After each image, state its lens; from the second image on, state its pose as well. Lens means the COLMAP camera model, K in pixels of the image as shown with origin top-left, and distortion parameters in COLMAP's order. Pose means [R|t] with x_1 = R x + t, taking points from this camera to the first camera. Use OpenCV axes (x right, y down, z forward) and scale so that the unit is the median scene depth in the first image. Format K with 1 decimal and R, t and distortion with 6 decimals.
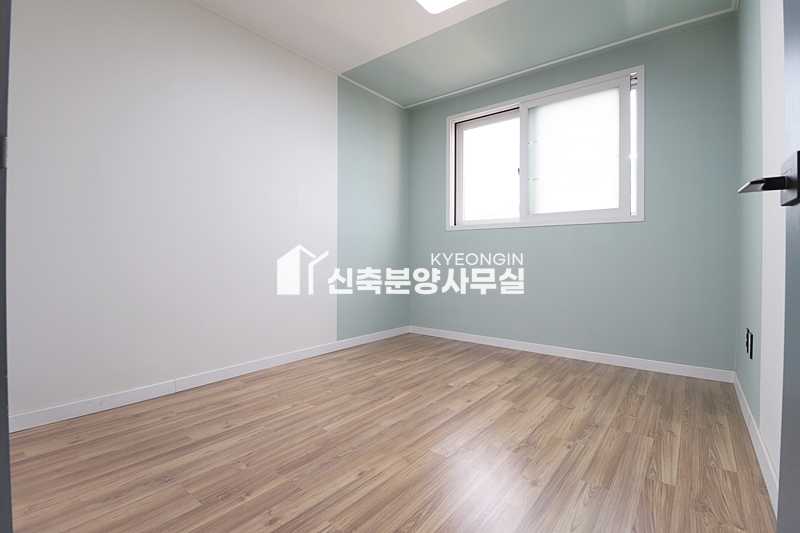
lens RADIAL K [[381.1, 0, 400.0], [0, 381.1, 247.4], [0, 0, 1]] dist [-0.024525, -0.000132]
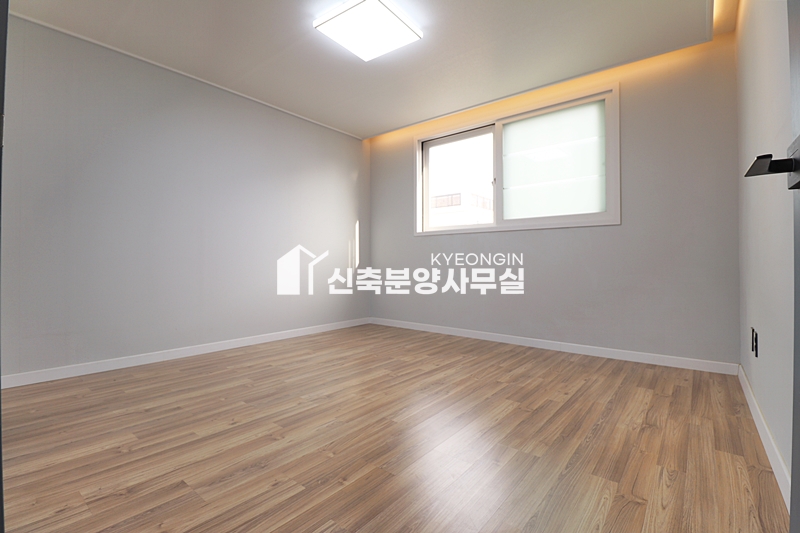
lens RADIAL K [[362.9, 0, 401.1], [0, 362.9, 229.7], [0, 0, 1]] dist [-0.032251, 0.000802]
pose [[0.999925, 0.012063, -0.001895, -0.187485], [-0.012153, 0.998215, -0.058478, -0.002279], [0.001186, 0.058497, 0.998287, -0.051995]]
